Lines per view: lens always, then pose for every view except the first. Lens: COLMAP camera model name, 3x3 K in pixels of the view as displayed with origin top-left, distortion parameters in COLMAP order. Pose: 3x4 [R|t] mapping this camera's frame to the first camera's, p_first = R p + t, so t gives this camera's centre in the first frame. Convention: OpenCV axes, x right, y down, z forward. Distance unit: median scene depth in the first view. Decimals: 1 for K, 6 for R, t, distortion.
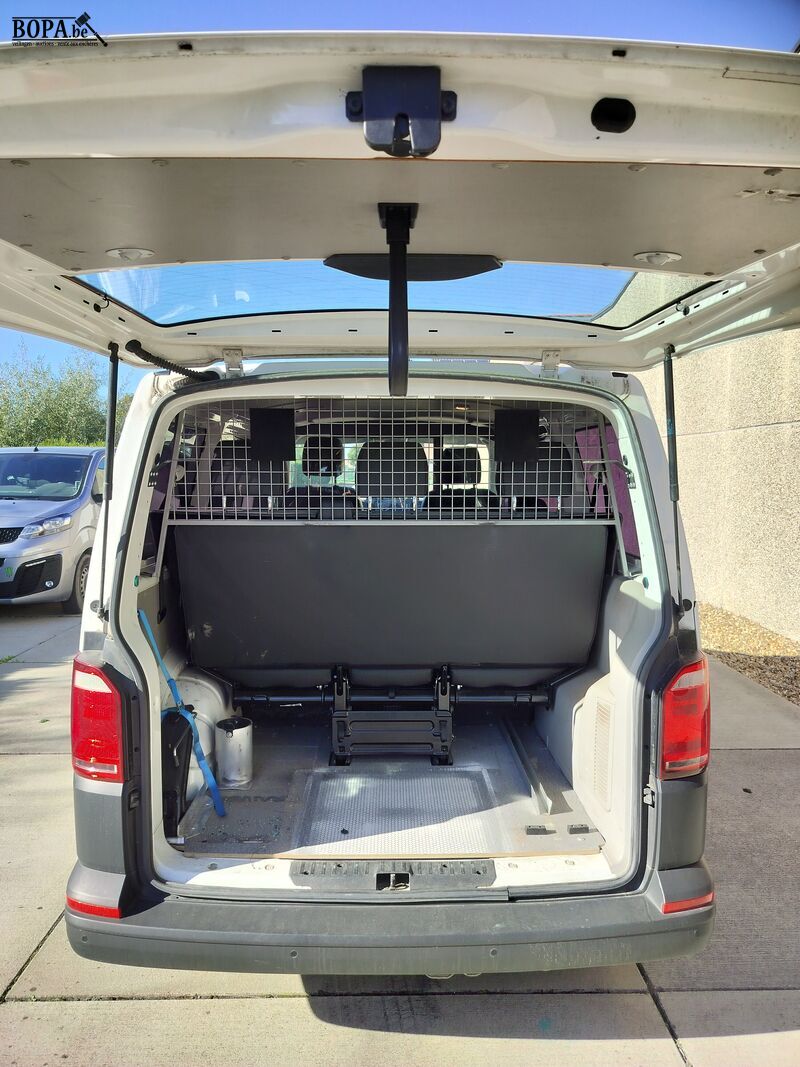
lens RADIAL K [[752.8, 0, 400.9], [0, 752.8, 533.3], [0, 0, 1]] dist [0.063464, 0.003778]
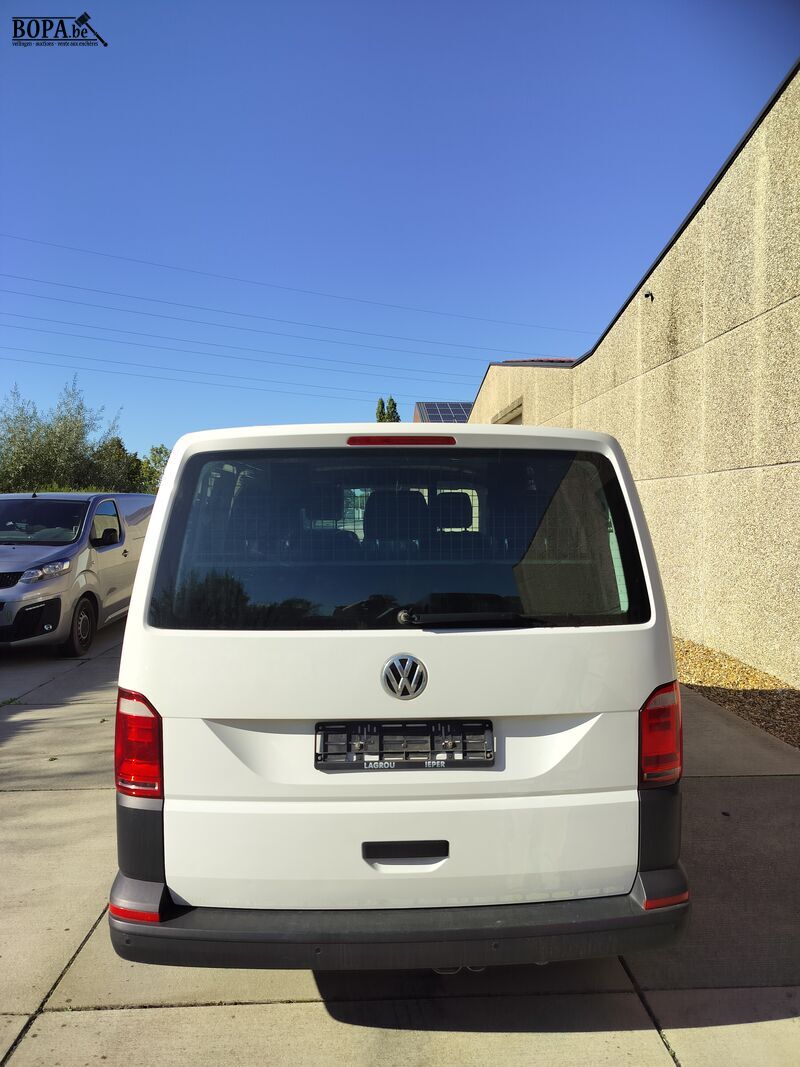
lens RADIAL K [[752.8, 0, 404.1], [0, 752.8, 529.8], [0, 0, 1]] dist [0.063464, 0.003778]
pose [[0.999717, -0.006204, 0.022955, -0.027999], [0.007563, 0.998195, -0.059583, 0.002932], [-0.022544, 0.059739, 0.997959, -0.122289]]
